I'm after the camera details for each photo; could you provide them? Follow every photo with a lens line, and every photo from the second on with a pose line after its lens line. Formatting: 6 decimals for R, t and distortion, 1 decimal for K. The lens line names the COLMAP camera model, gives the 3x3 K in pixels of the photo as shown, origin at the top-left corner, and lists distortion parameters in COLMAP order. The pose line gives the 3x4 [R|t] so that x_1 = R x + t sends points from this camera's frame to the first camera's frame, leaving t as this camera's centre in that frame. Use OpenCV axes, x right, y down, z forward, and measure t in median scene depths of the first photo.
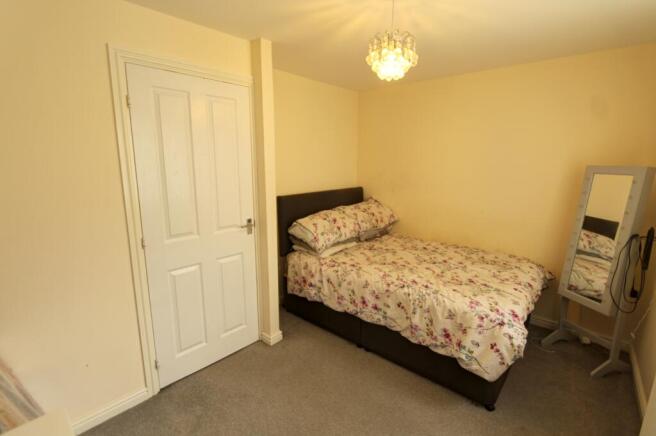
lens RADIAL K [[305.9, 0, 323.1], [0, 305.9, 217.4], [0, 0, 1]] dist [-0.002378, -0.000194]
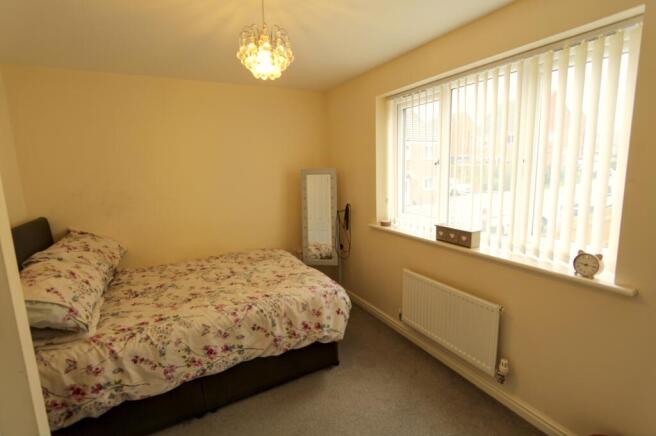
lens RADIAL K [[305.9, 0, 343.8], [0, 305.9, 213.9], [0, 0, 1]] dist [-0.002378, -0.000194]
pose [[0.334885, -0.163687, 0.927933, -0.400894], [0.206056, 0.973681, 0.097393, -0.065674], [-0.919453, 0.158591, 0.359799, 0.346699]]
